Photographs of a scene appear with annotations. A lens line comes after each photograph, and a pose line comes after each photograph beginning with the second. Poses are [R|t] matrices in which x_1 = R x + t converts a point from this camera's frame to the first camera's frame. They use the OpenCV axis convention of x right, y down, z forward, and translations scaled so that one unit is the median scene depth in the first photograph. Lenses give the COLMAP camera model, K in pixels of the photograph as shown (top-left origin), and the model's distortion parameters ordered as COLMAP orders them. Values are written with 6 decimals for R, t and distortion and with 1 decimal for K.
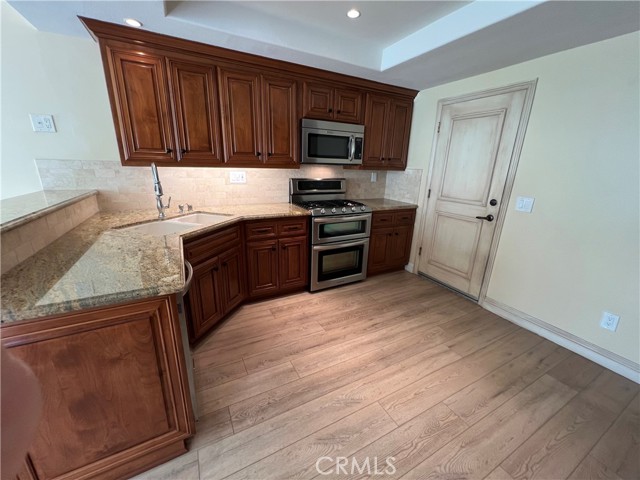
lens RADIAL K [[257.4, 0, 319.7], [0, 257.4, 240.5], [0, 0, 1]] dist [-0.008643, 0.000208]
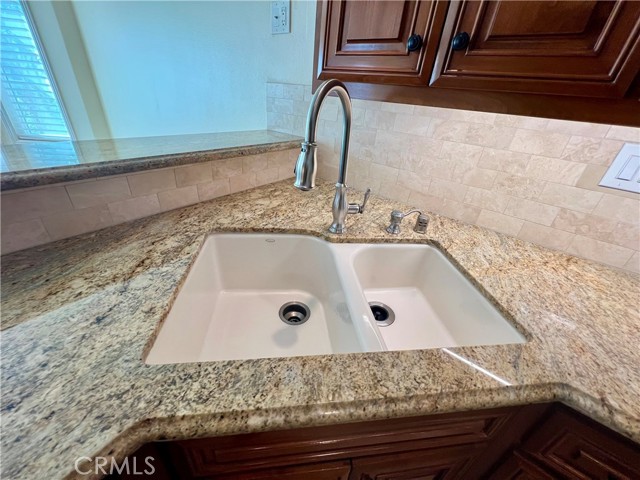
lens RADIAL K [[257.4, 0, 320.2], [0, 257.4, 240.7], [0, 0, 1]] dist [-0.008643, 0.000208]
pose [[0.420384, 0.468118, -0.777266, -0.294150], [-0.329298, 0.876943, 0.350049, -0.213136], [0.845482, 0.108797, 0.522803, 0.761225]]
